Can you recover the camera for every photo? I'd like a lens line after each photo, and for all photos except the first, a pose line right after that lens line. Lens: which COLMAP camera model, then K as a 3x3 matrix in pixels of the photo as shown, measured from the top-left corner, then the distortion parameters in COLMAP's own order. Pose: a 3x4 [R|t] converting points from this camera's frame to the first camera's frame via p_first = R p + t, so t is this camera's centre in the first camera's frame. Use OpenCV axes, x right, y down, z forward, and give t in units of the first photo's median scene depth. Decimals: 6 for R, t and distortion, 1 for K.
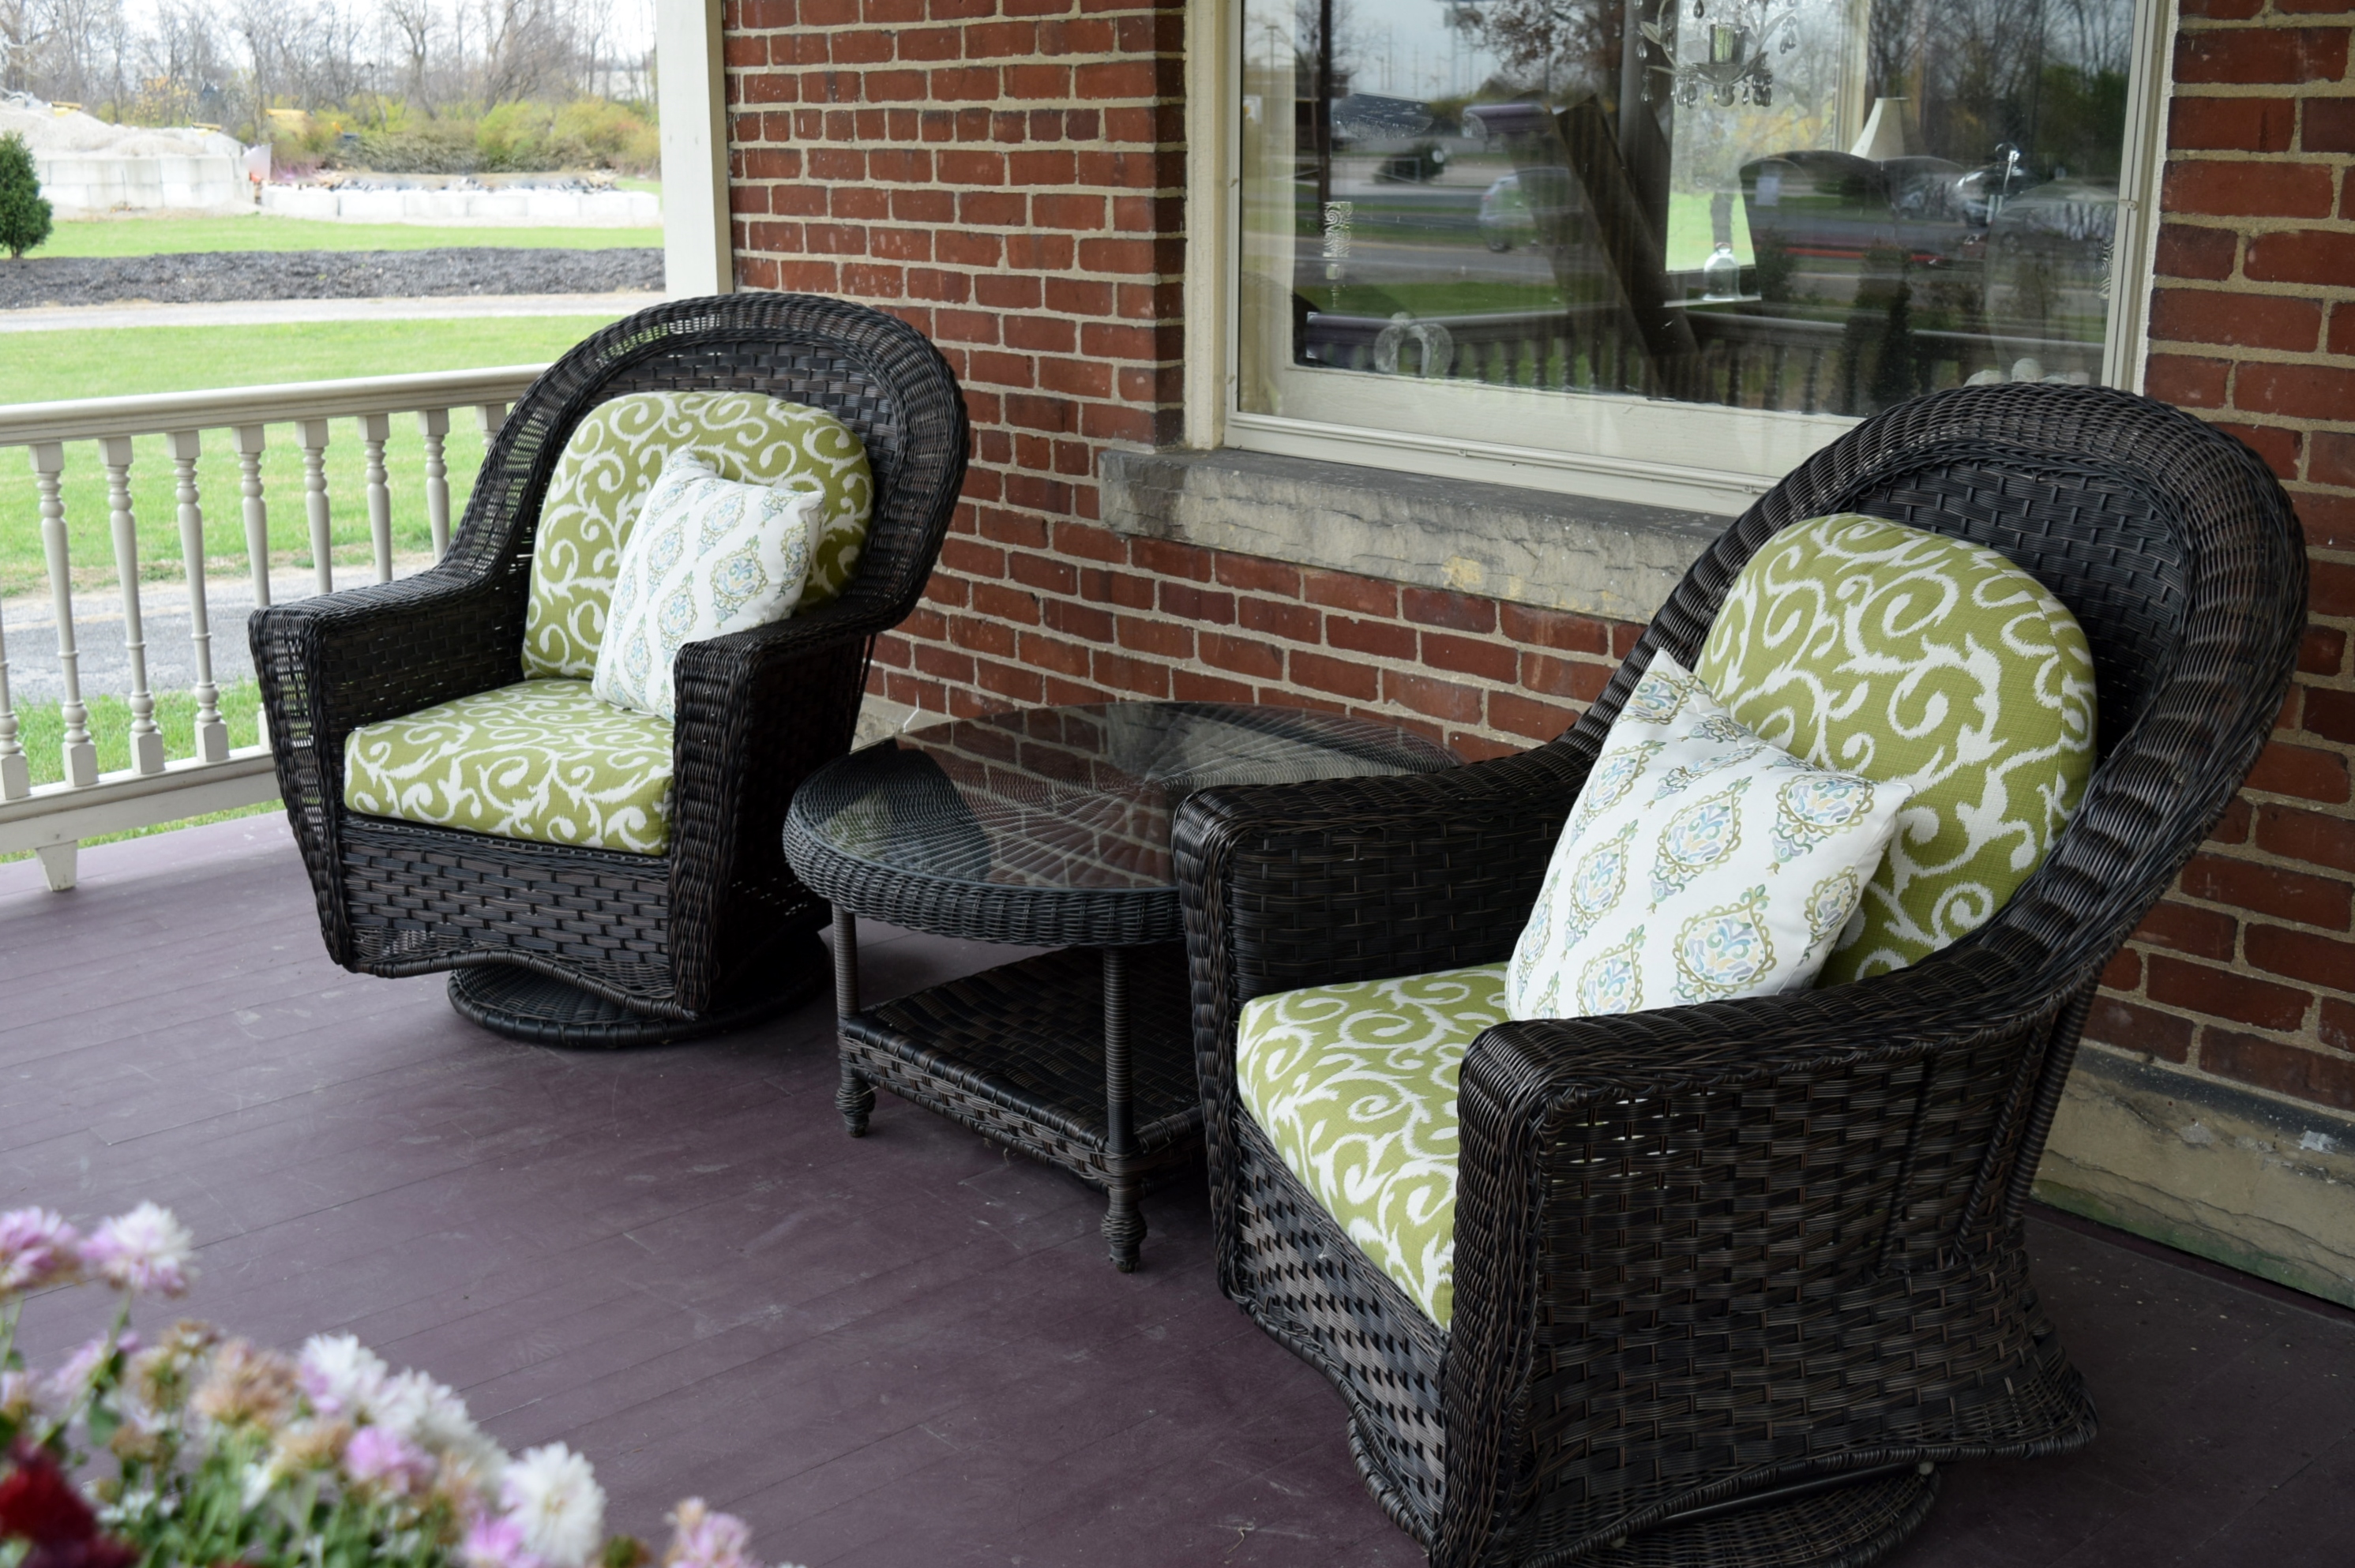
lens RADIAL K [[2534.0, 0, 1165.1], [0, 2534.0, 800.0], [0, 0, 1]] dist [-0.034307, 0.000000]
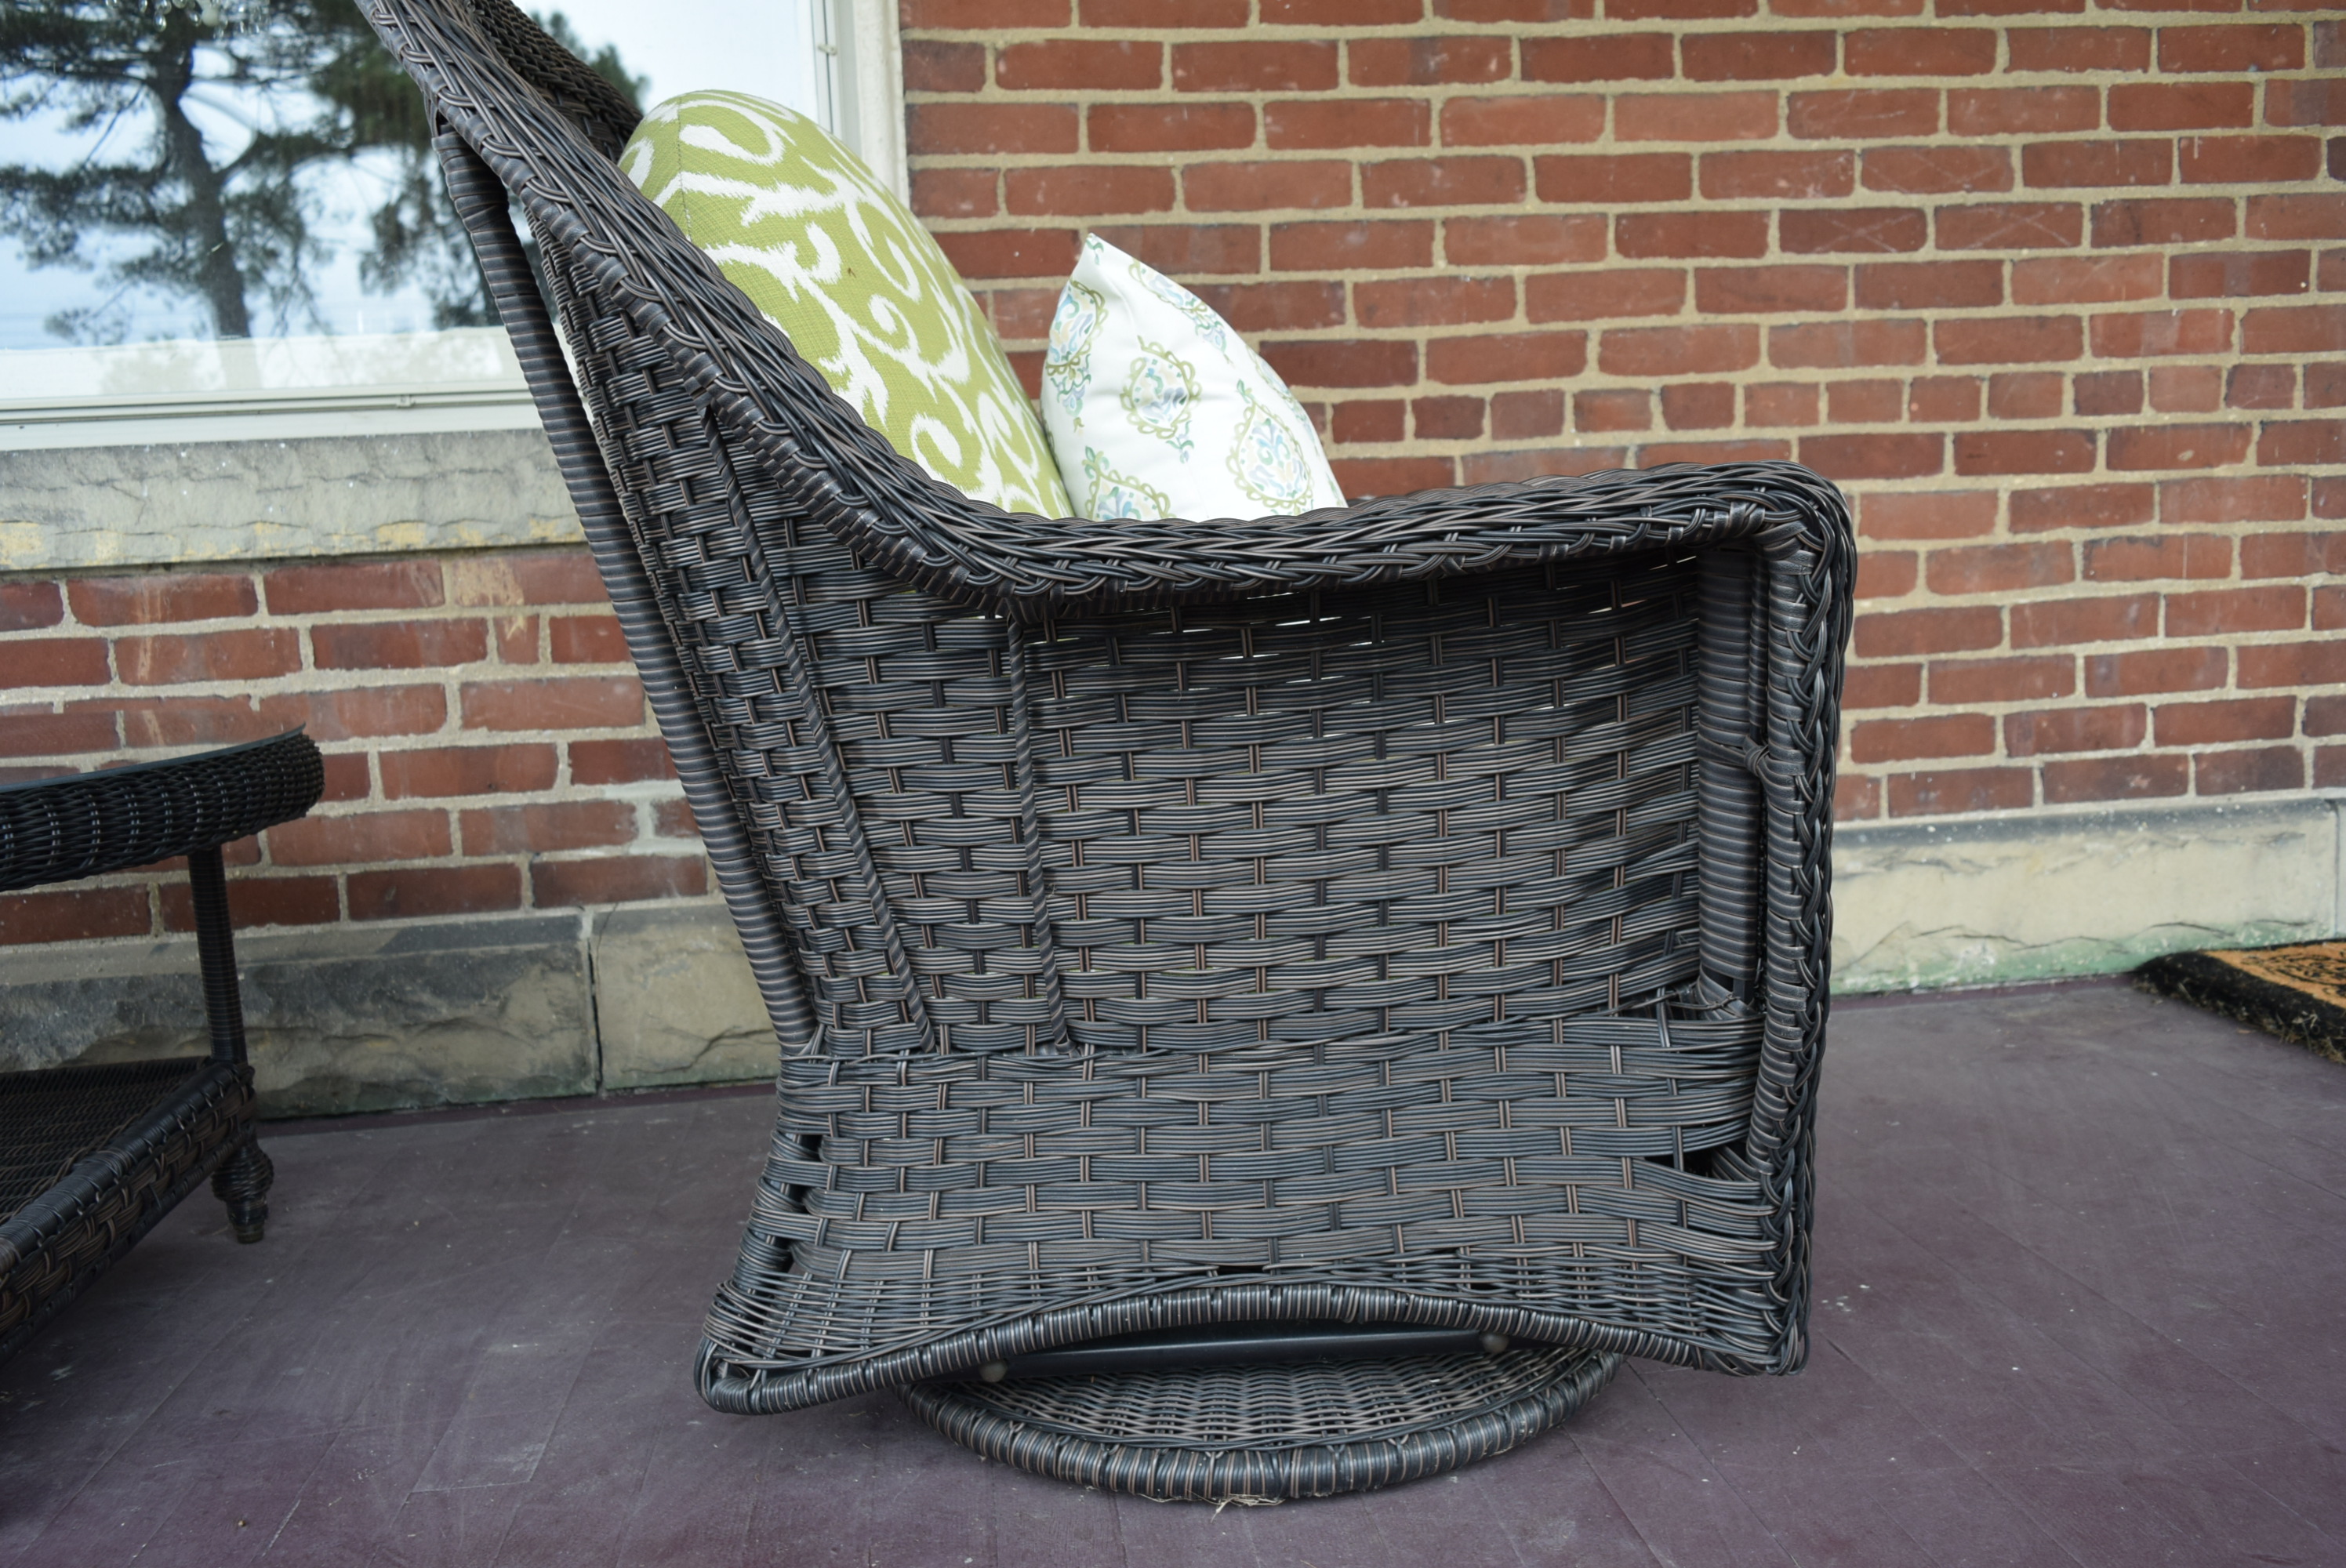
lens RADIAL K [[1836.1, 0, 1160.7], [0, 1836.1, 796.1], [0, 0, 1]] dist [-0.014027, 0.006351]
pose [[0.560325, -0.114366, 0.820339, -0.128983], [0.261097, 0.964314, -0.043902, 0.085642], [-0.786044, 0.238787, 0.570189, 0.389271]]
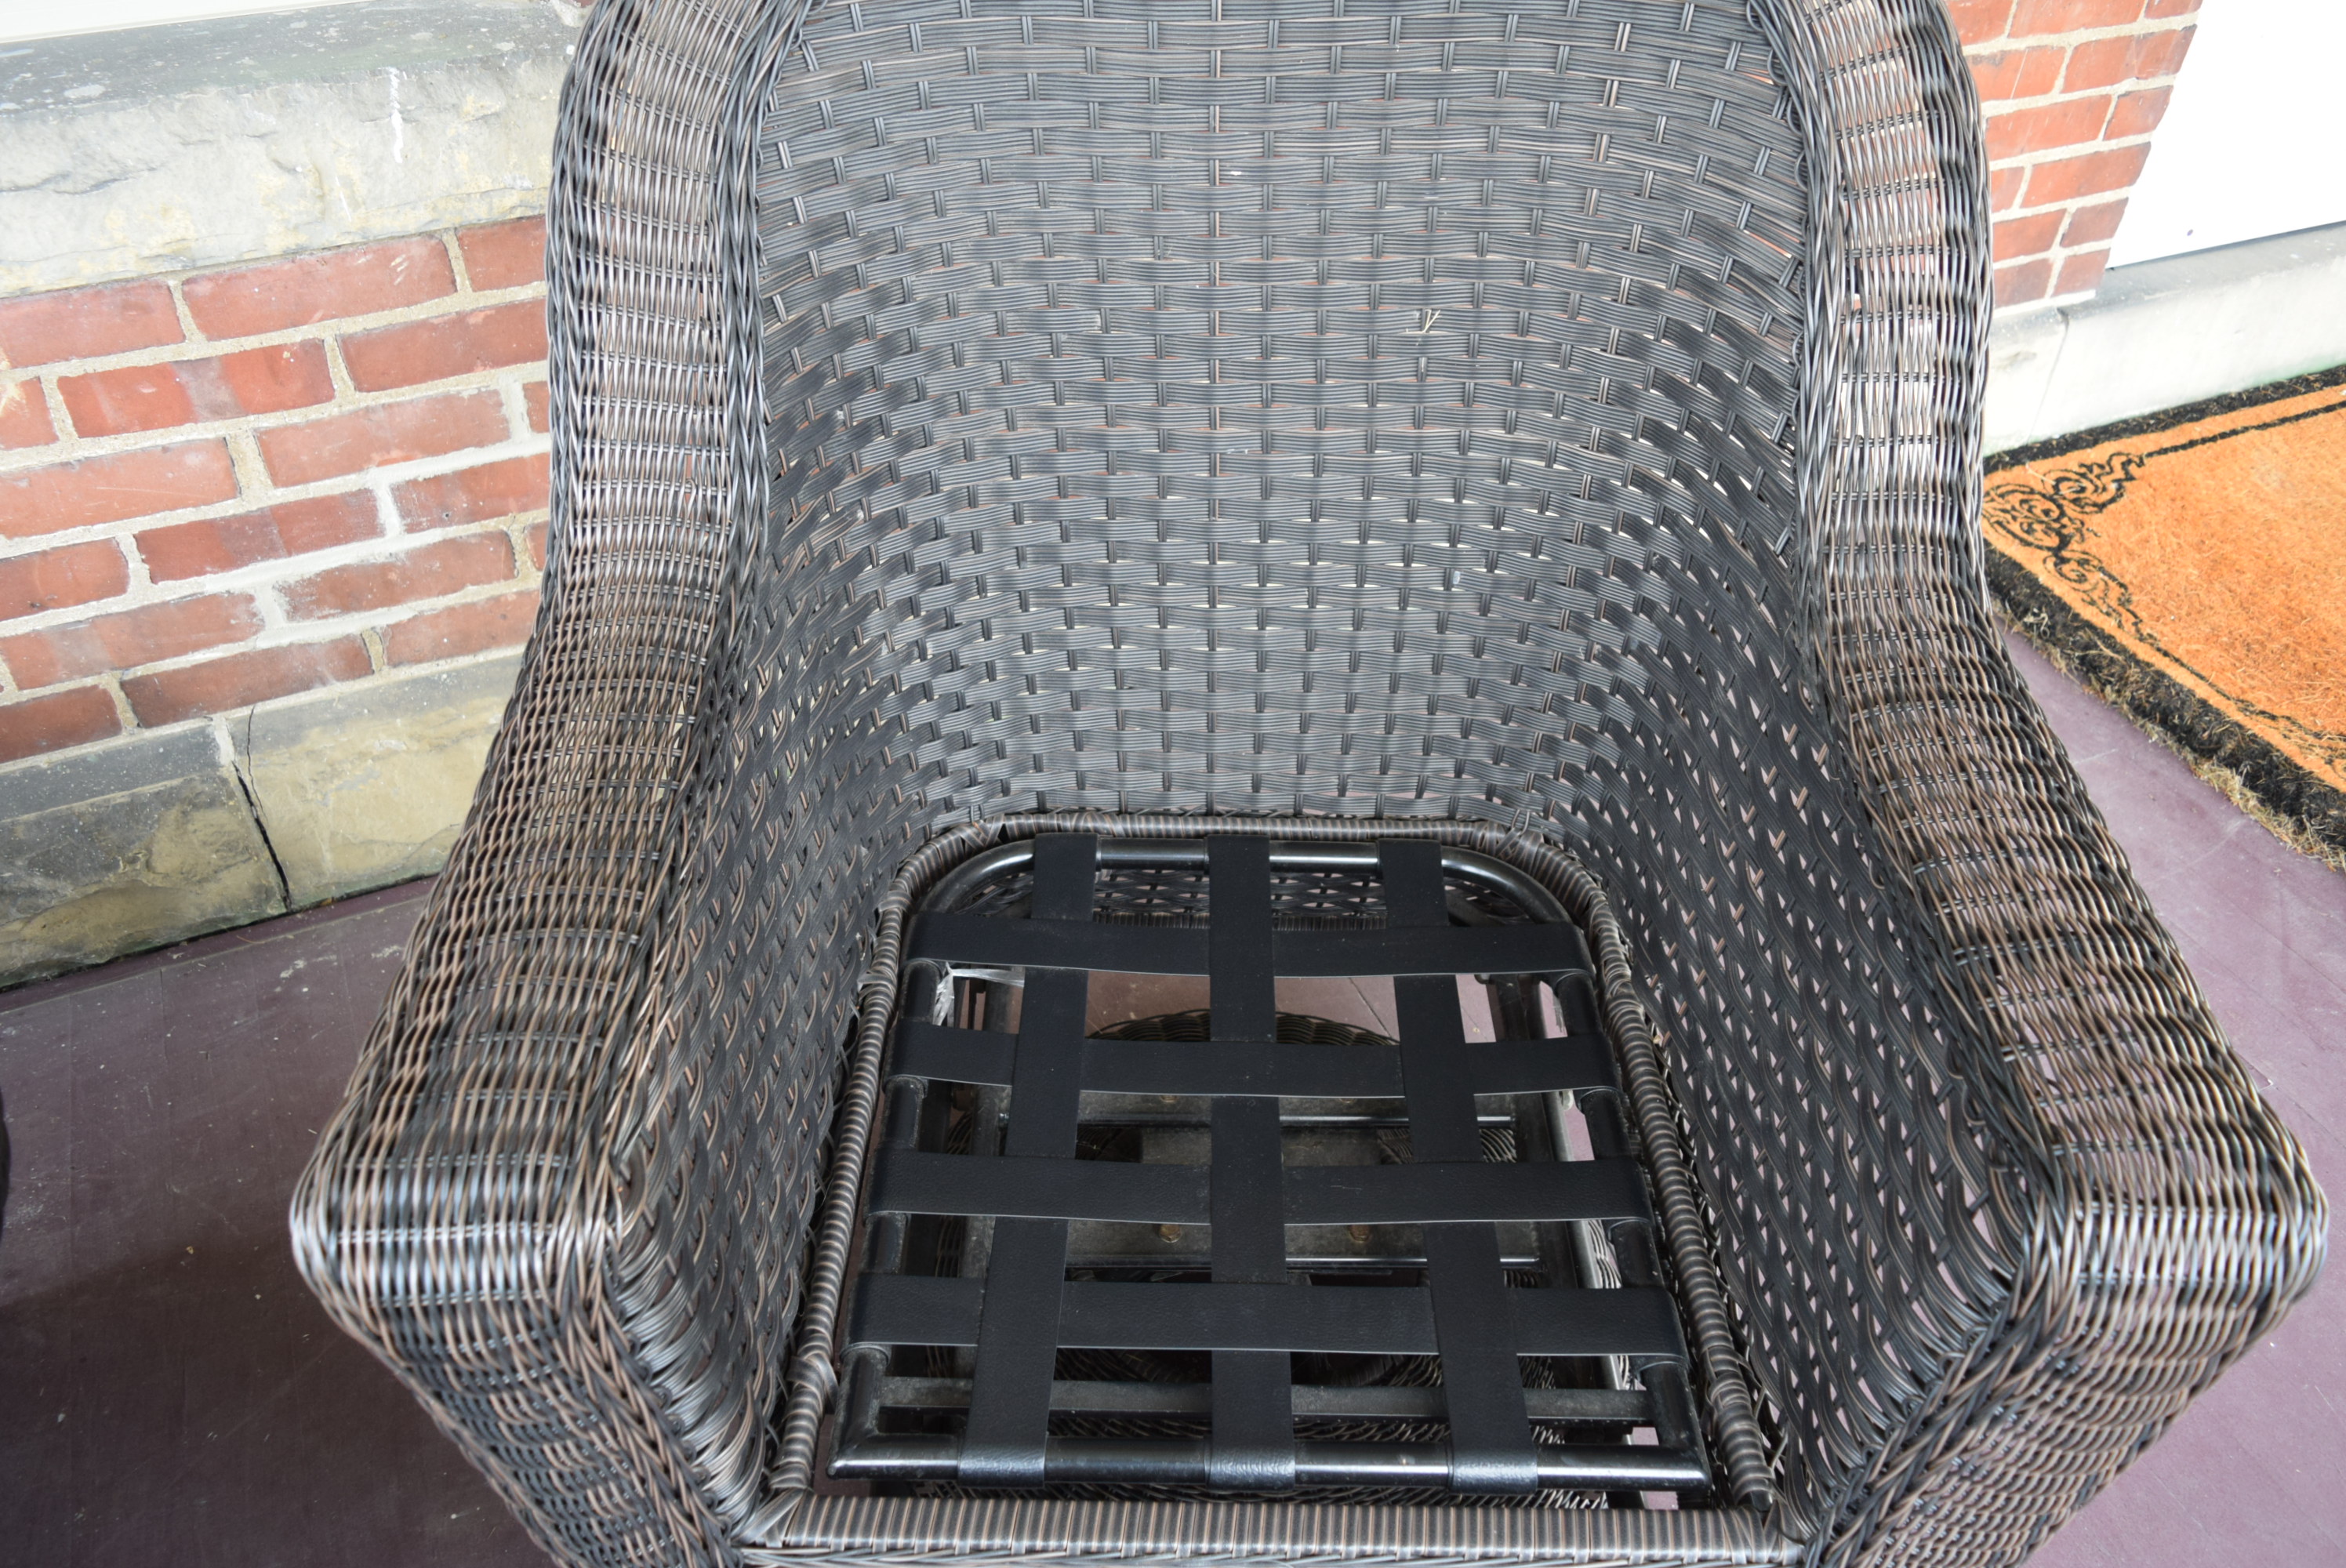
lens RADIAL K [[1836.1, 0, 1162.3], [0, 1836.1, 791.3], [0, 0, 1]] dist [-0.014027, 0.006351]
pose [[0.279848, -0.608422, 0.742636, -0.044911], [0.238532, 0.793351, 0.560086, -0.110804], [-0.929940, 0.020404, 0.367146, 0.483658]]
